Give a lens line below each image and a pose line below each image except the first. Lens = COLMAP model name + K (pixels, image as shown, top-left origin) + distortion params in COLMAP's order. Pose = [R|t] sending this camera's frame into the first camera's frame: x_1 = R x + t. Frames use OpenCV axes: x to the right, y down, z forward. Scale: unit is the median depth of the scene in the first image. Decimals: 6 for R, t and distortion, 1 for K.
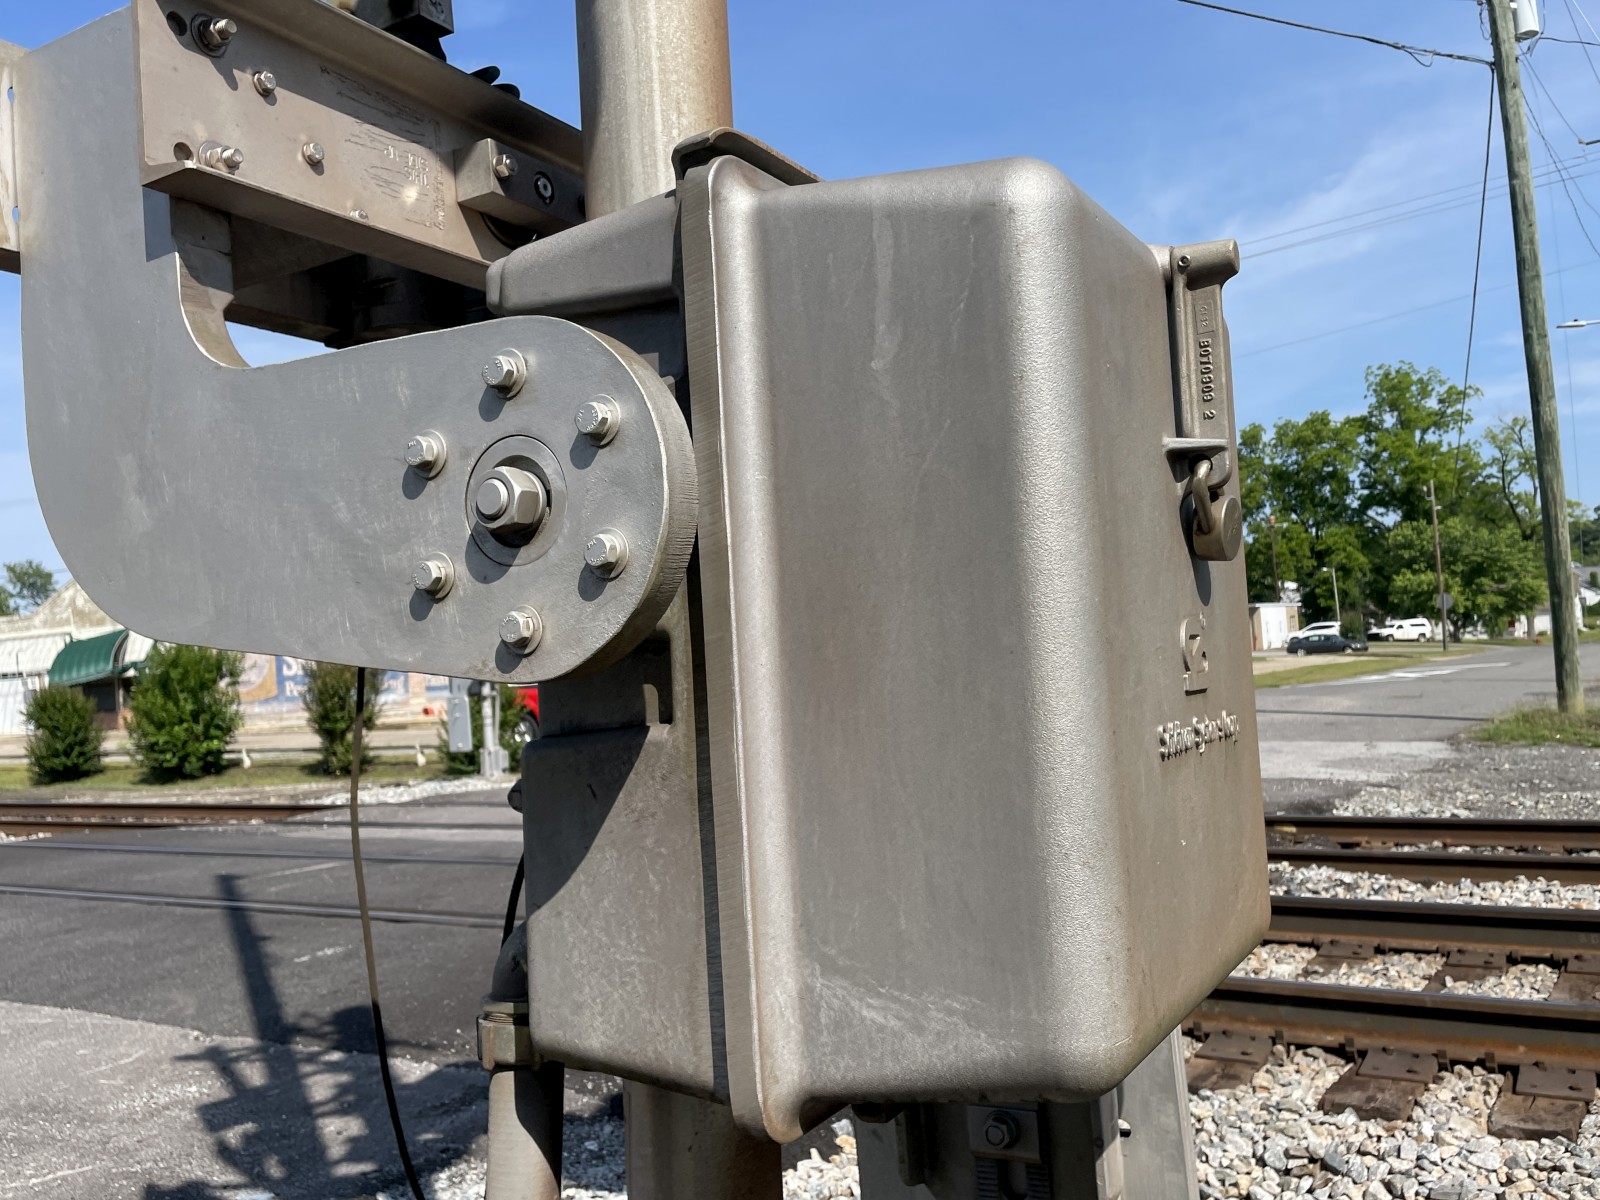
lens RADIAL K [[1363.4, 0, 800.0], [0, 1363.4, 600.0], [0, 0, 1]] dist [0.103871, -0.126038]
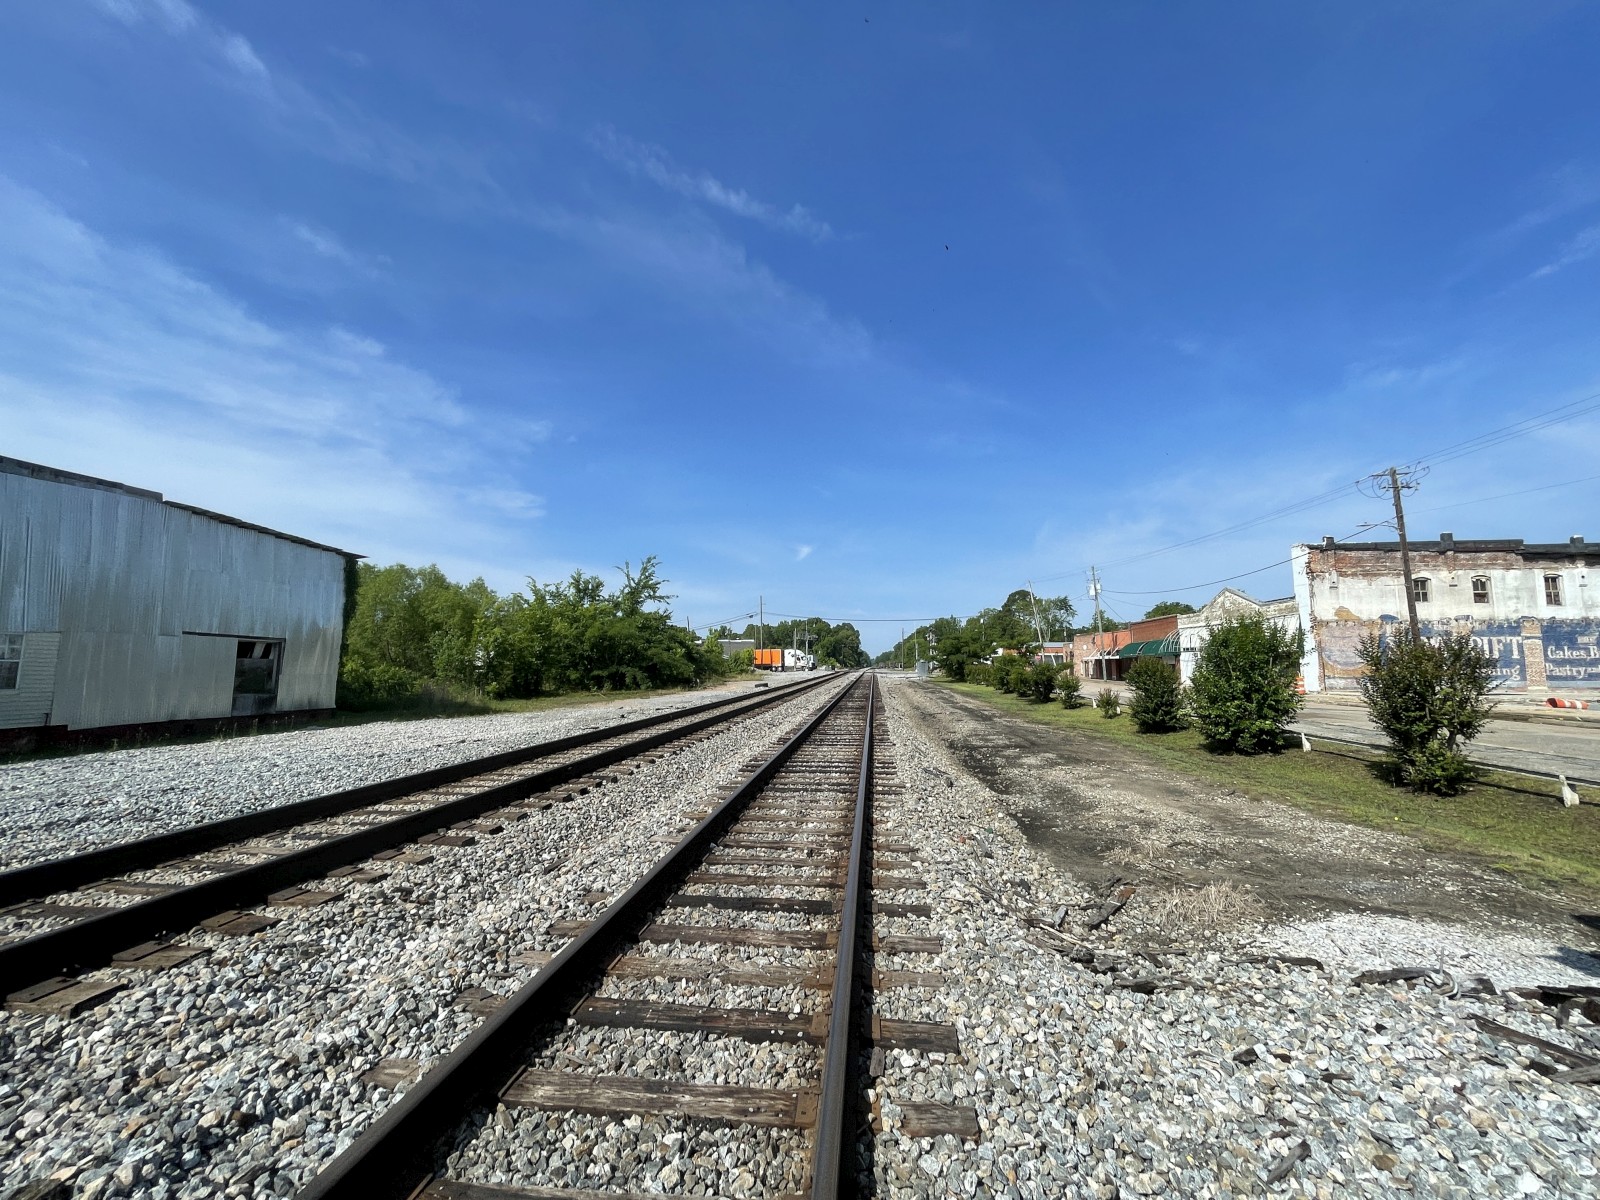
lens RADIAL K [[657.5, 0, 806.3], [0, 657.5, 601.9], [0, 0, 1]] dist [-0.000224, -0.000017]
pose [[0.450923, -0.023140, -0.892263, -0.044548], [0.007505, 0.999727, -0.022134, 0.007046], [0.892531, 0.003284, 0.450973, 0.149620]]
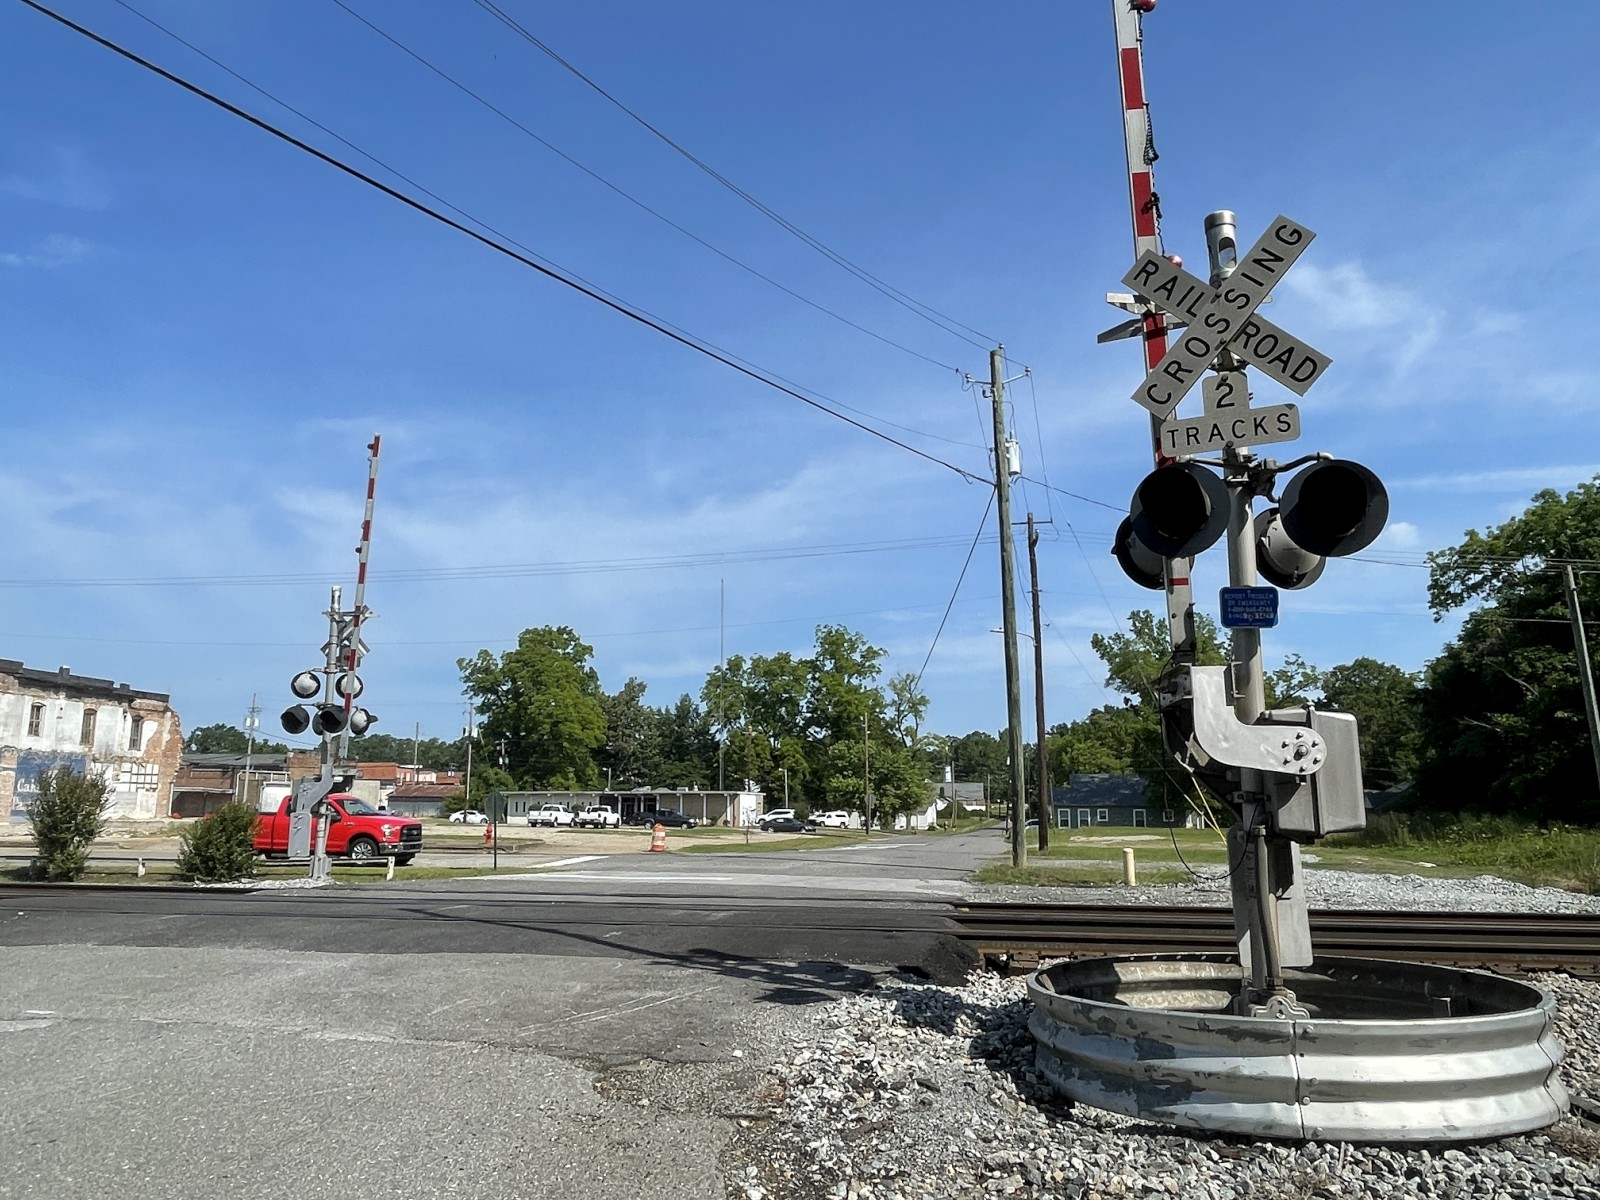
lens RADIAL K [[1123.7, 0, 808.6], [0, 1123.7, 598.8], [0, 0, 1]] dist [-0.003327, -0.001103]
pose [[0.913304, 0.141384, 0.381950, -0.045348], [-0.079216, 0.981568, -0.173922, 0.003507], [-0.399500, 0.128588, 0.907670, -0.032005]]
